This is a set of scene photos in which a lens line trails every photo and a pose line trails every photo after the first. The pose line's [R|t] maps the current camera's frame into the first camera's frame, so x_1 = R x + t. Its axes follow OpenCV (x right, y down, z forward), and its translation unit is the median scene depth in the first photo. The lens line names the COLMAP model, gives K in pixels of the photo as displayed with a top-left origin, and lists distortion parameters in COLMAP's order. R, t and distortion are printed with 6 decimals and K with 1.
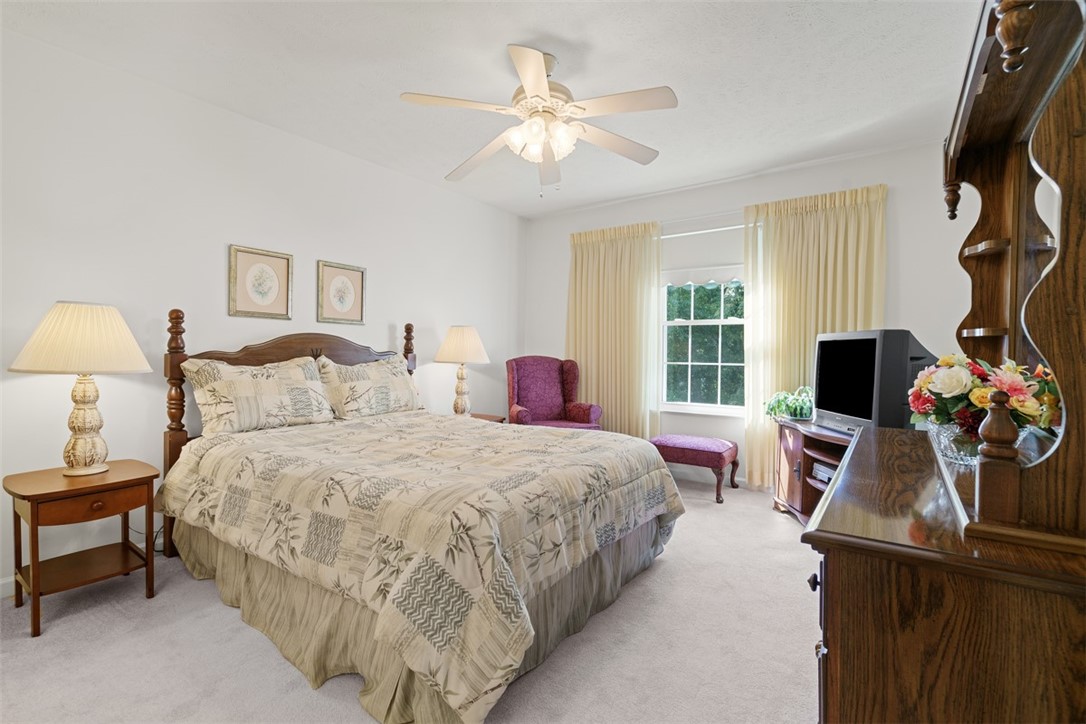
lens RADIAL K [[496.1, 0, 542.4], [0, 496.1, 360.1], [0, 0, 1]] dist [-0.005326, 0.004043]
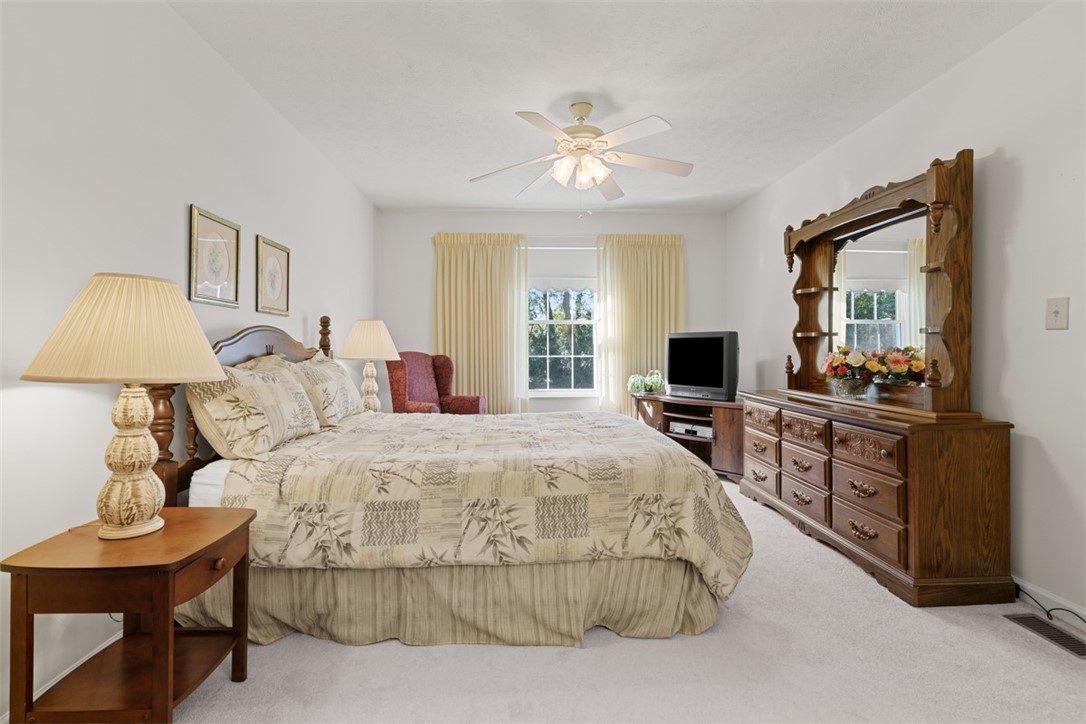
lens RADIAL K [[496.1, 0, 559.2], [0, 496.1, 347.1], [0, 0, 1]] dist [-0.005326, 0.004043]
pose [[0.774149, -0.007400, 0.632961, -0.563589], [0.017951, 0.999786, -0.010266, -0.002844], [-0.632749, 0.019310, 0.774116, 0.072076]]
